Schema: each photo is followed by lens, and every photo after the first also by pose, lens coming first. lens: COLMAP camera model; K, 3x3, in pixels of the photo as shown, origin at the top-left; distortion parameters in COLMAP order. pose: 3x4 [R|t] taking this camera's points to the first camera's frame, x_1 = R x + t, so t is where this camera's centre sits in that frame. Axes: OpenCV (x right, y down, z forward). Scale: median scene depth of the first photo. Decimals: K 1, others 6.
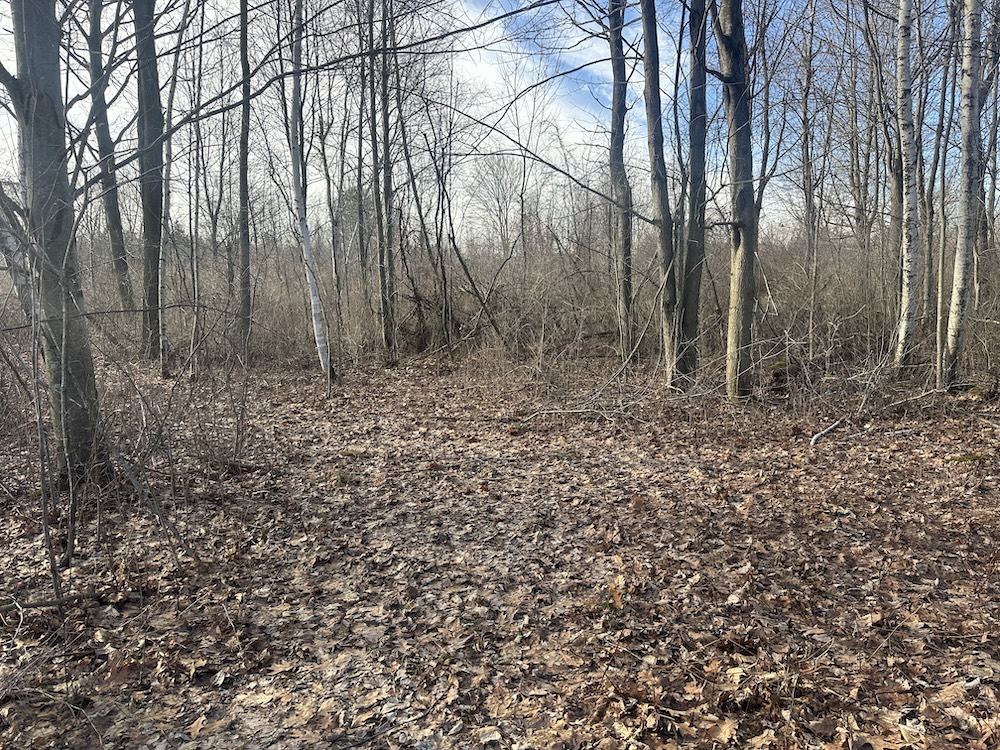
lens RADIAL K [[692.8, 0, 500.0], [0, 692.8, 375.0], [0, 0, 1]] dist [0.004854, -0.002970]
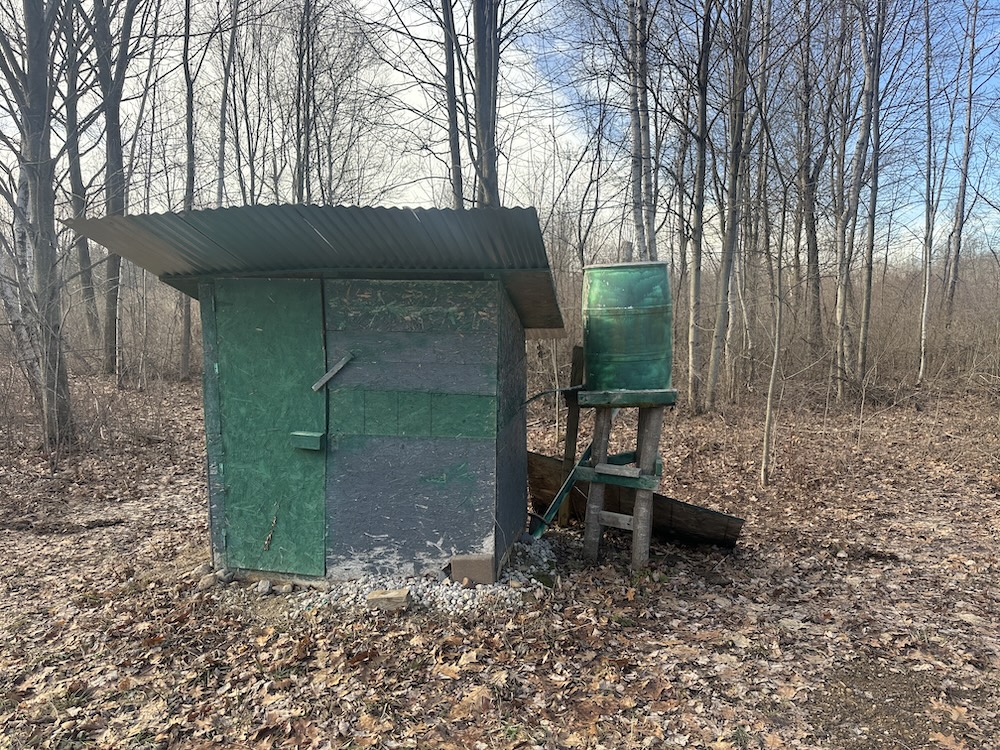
lens RADIAL K [[692.8, 0, 500.0], [0, 692.8, 375.0], [0, 0, 1]] dist [0.004854, -0.002970]
pose [[0.999324, 0.010171, 0.035337, 0.190154], [-0.009284, 0.999640, -0.025174, 0.003720], [-0.035581, 0.024829, 0.999058, -0.339341]]
